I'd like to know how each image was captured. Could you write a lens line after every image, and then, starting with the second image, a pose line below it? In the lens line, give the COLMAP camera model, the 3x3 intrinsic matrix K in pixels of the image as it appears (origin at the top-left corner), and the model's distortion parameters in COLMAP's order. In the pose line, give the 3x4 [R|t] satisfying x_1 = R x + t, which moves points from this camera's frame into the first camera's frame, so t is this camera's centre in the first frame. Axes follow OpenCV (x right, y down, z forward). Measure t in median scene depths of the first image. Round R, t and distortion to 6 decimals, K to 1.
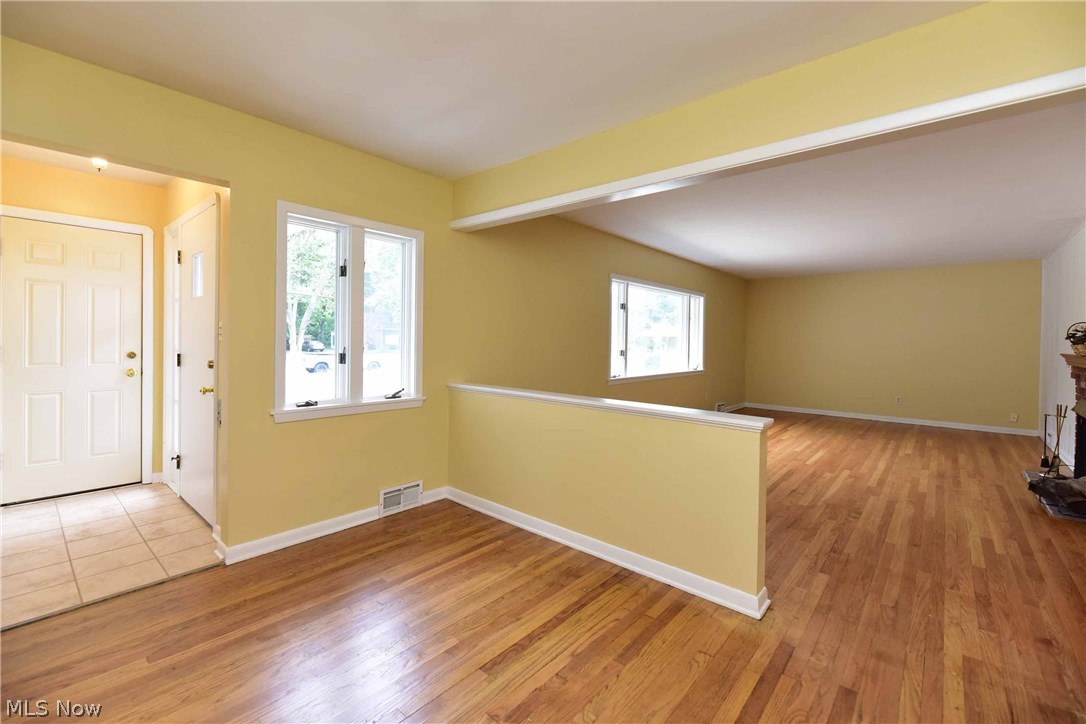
lens RADIAL K [[462.1, 0, 546.5], [0, 462.1, 342.5], [0, 0, 1]] dist [-0.000949, -0.000082]
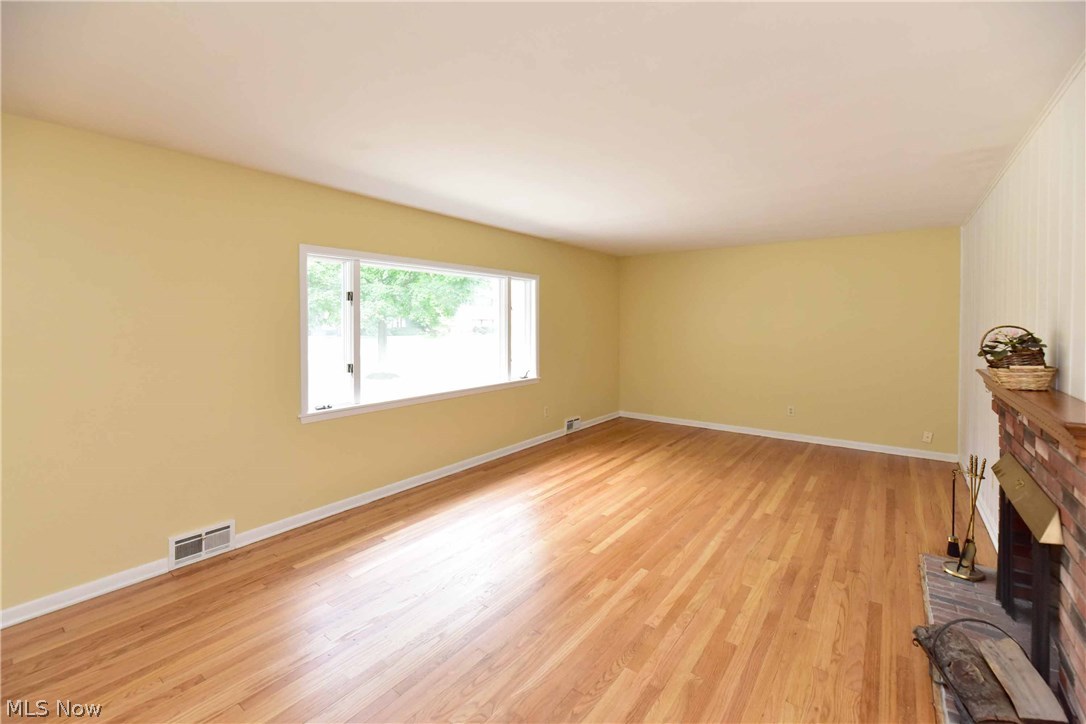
lens RADIAL K [[463.6, 0, 545.1], [0, 463.6, 329.4], [0, 0, 1]] dist [0.001548, -0.000047]
pose [[0.997573, -0.016447, 0.067663, 0.752271], [0.015707, 0.999811, 0.011452, -0.066897], [-0.067839, -0.010361, 0.997642, 0.636398]]
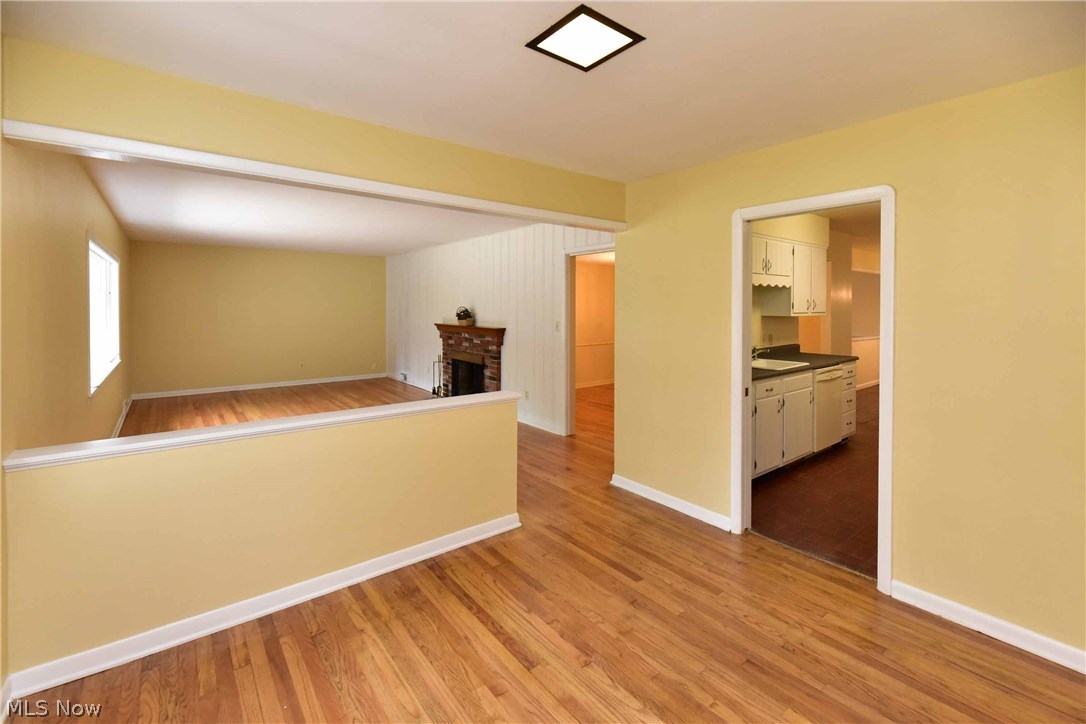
lens RADIAL K [[476.8, 0, 549.5], [0, 476.8, 311.4], [0, 0, 1]] dist [0.001011, -0.000130]
pose [[0.180301, -0.023638, 0.983327, -0.712762], [0.003891, 0.999721, 0.023318, -0.086040], [-0.983604, -0.000378, 0.180342, 0.450673]]
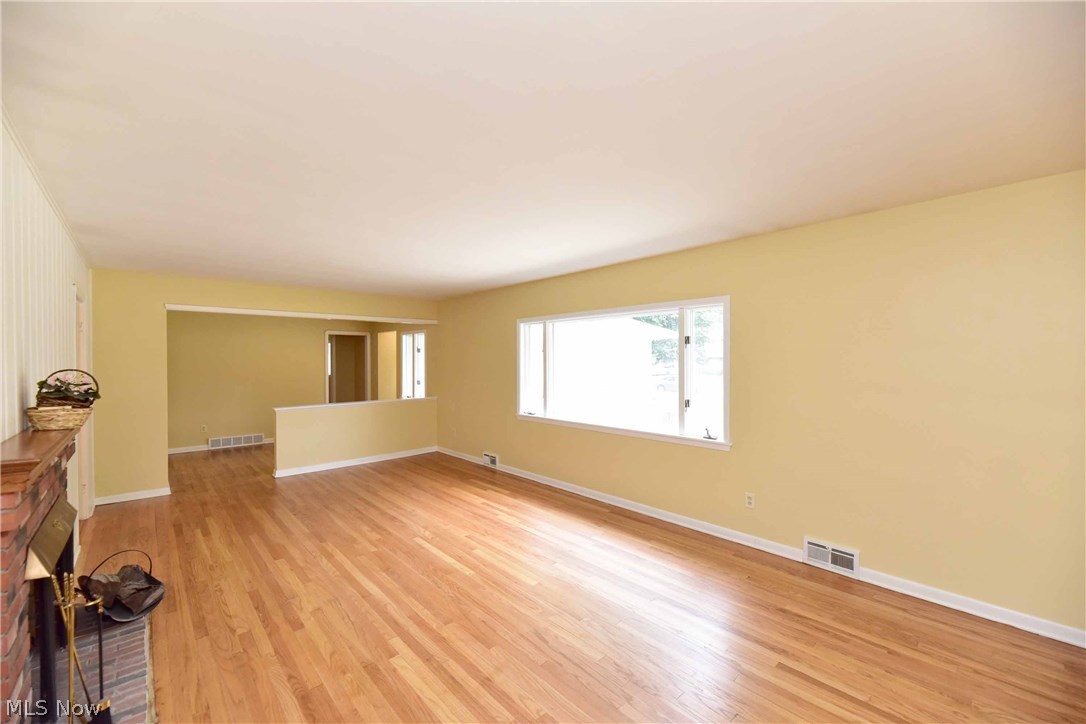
lens RADIAL K [[434.1, 0, 543.5], [0, 434.1, 364.7], [0, 0, 1]] dist [-0.000361, -0.000477]
pose [[-0.113774, -0.005628, -0.993491, 2.097261], [-0.004653, 0.999976, -0.005132, -0.061816], [0.993496, 0.004039, -0.113797, 2.112747]]
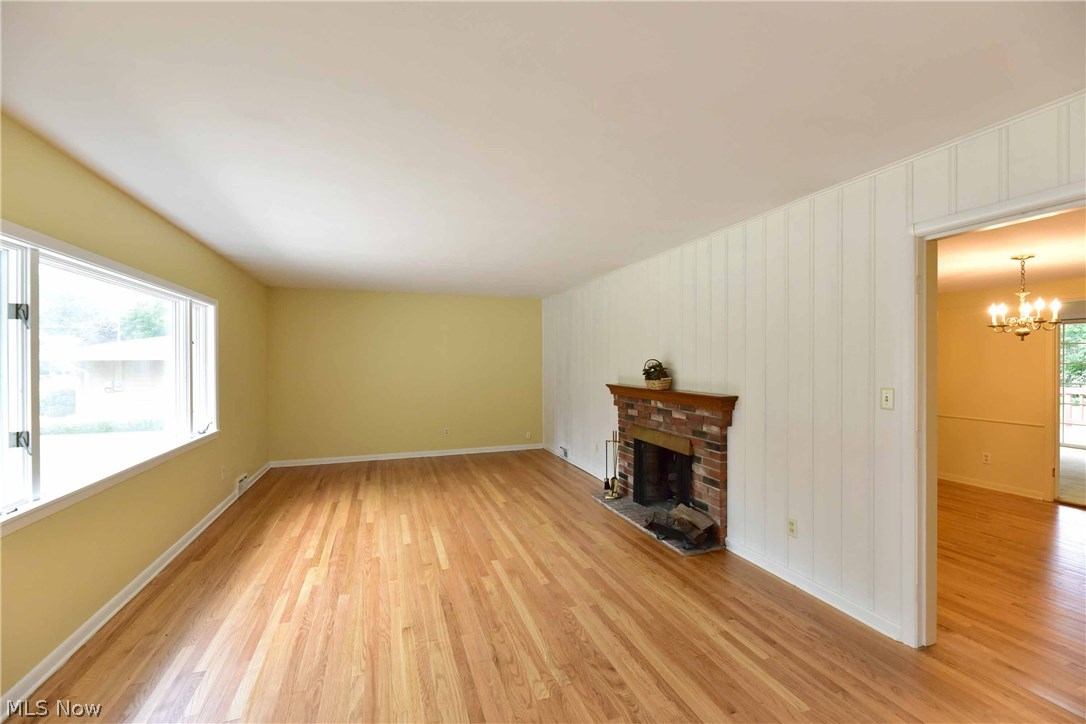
lens RADIAL K [[457.7, 0, 545.2], [0, 457.7, 363.3], [0, 0, 1]] dist [-0.001228, -0.000372]
pose [[0.492160, -0.020232, 0.870269, 0.104972], [0.015632, 0.999774, 0.014402, -0.069176], [-0.870364, 0.006516, 0.492365, 0.880477]]
